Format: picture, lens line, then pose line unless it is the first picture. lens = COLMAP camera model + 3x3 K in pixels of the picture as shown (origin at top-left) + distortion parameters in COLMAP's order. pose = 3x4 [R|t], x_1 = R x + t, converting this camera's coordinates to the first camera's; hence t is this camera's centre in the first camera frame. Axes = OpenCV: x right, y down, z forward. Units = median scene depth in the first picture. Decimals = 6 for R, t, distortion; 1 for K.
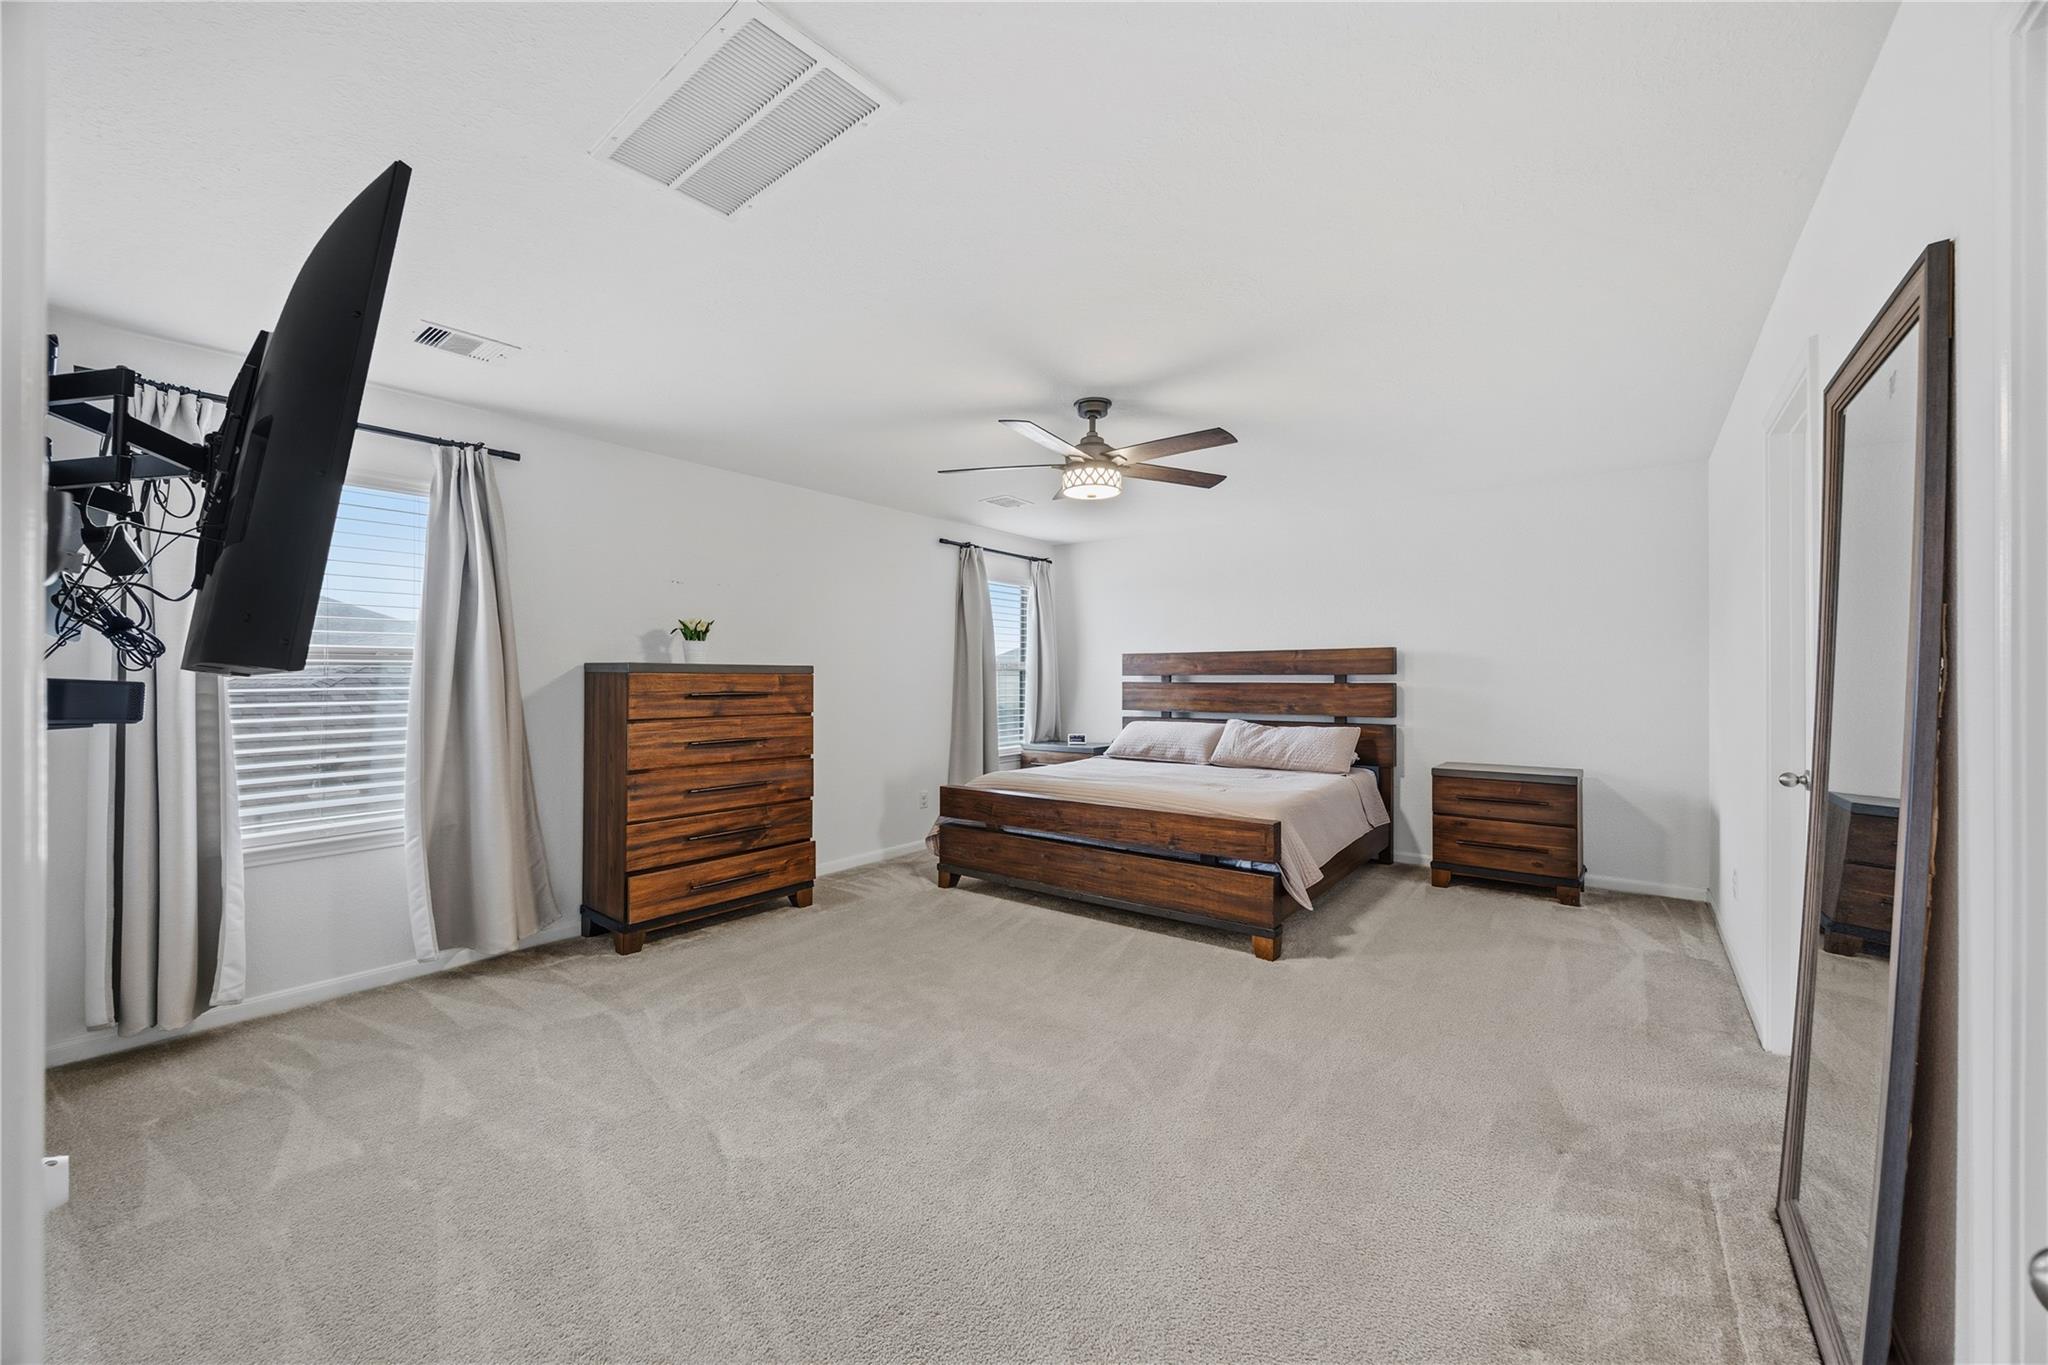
lens RADIAL K [[780.5, 0, 1024.0], [0, 780.5, 682.5], [0, 0, 1]] dist [0.001768, 0.000110]
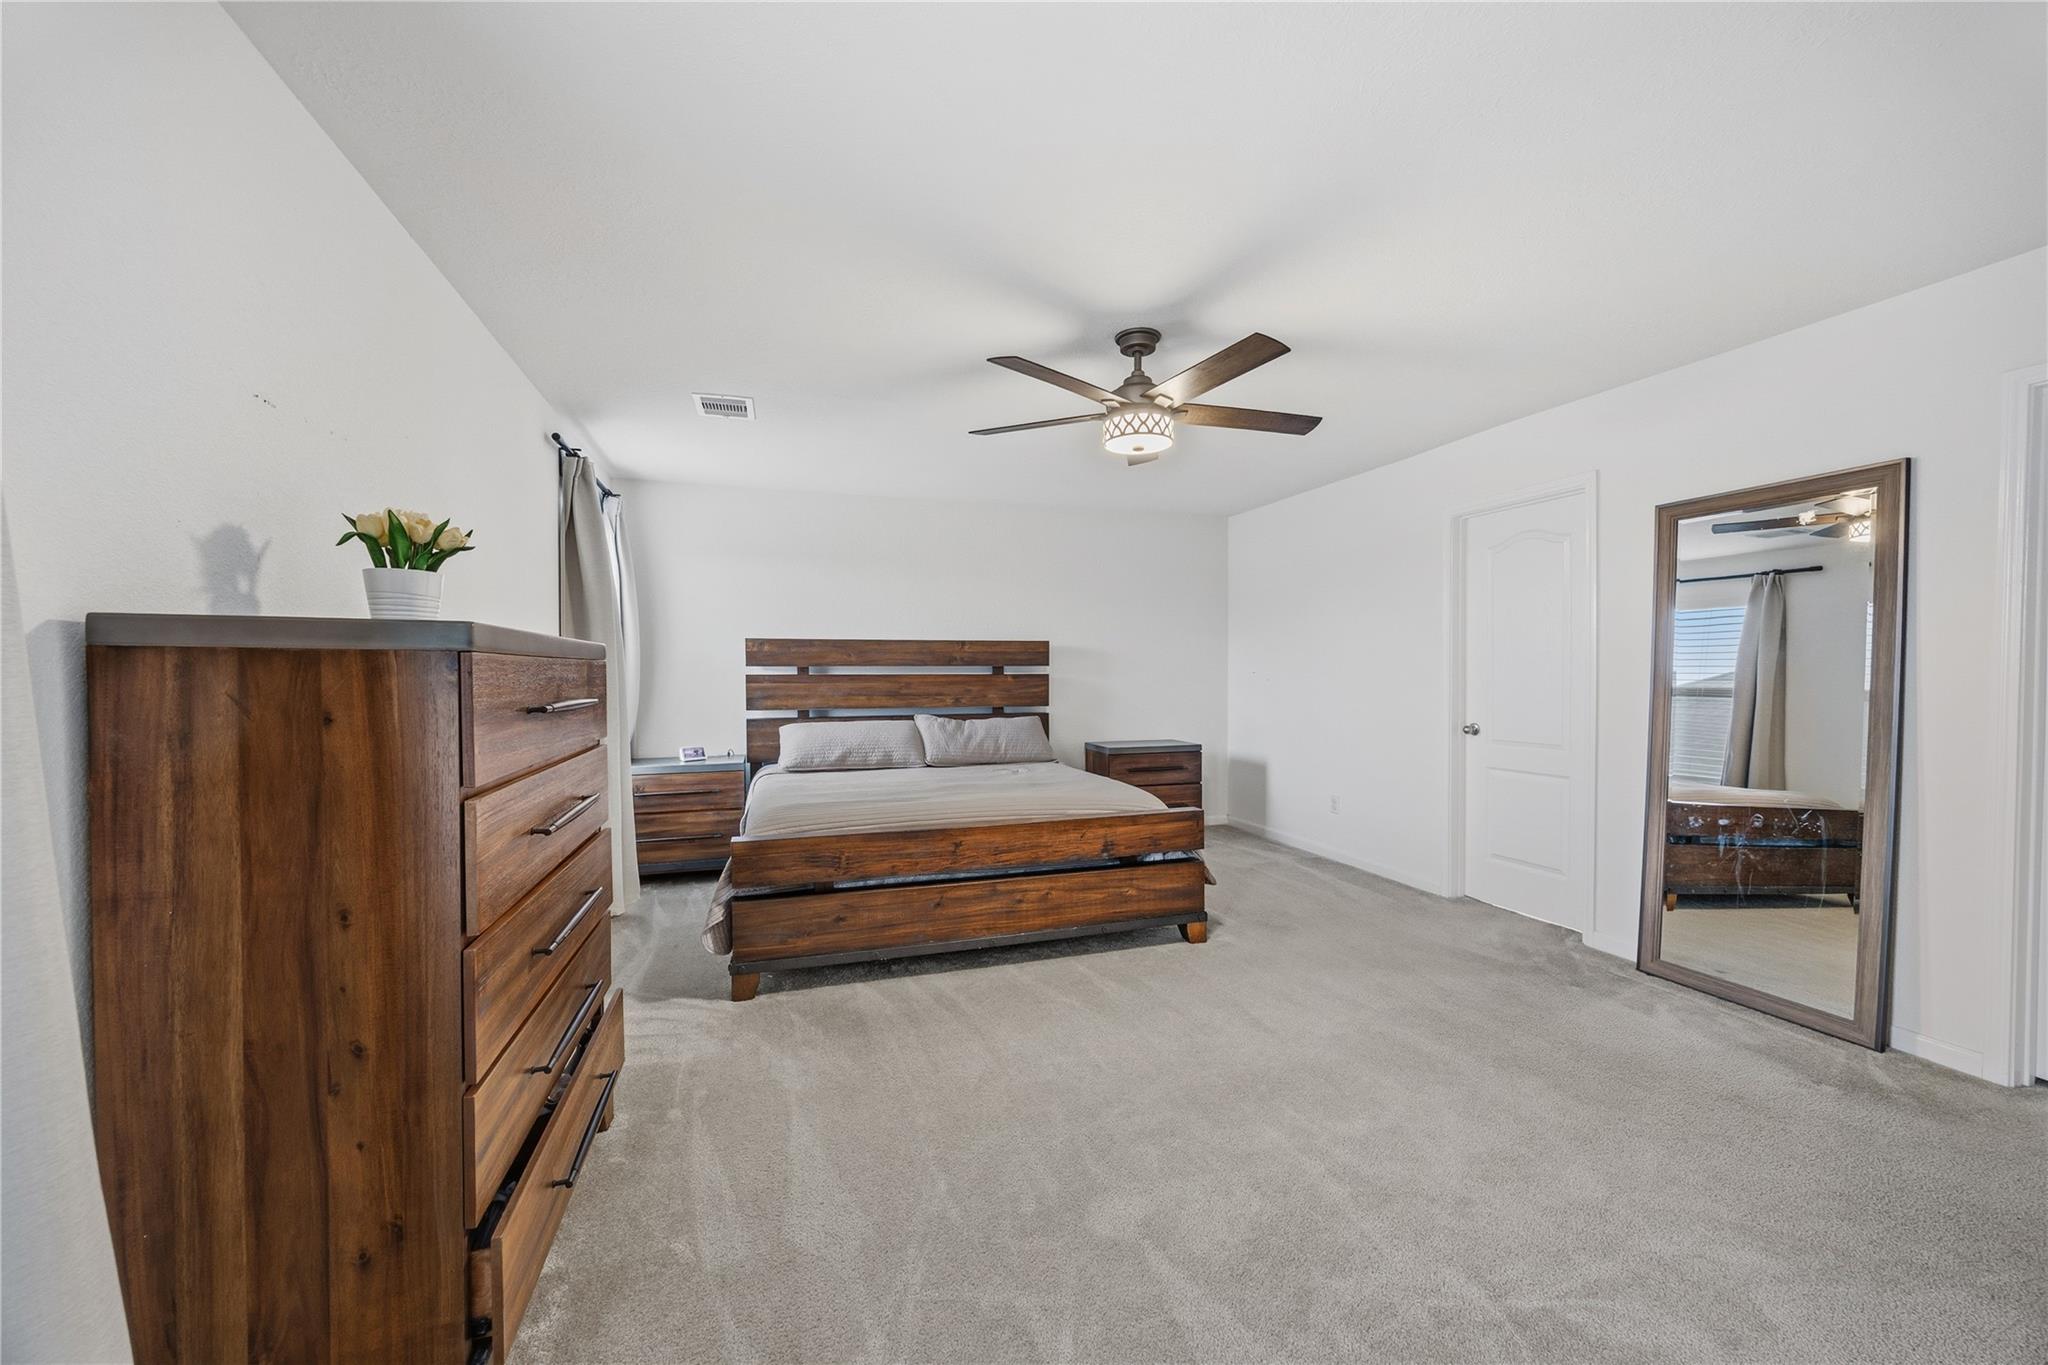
lens RADIAL K [[779.1, 0, 1025.0], [0, 779.1, 705.9], [0, 0, 1]] dist [-0.003088, -0.000125]
pose [[0.565615, -0.038139, 0.823787, -0.492680], [0.005793, 0.999089, 0.042277, -0.001087], [-0.824649, -0.019140, 0.565321, 0.464610]]
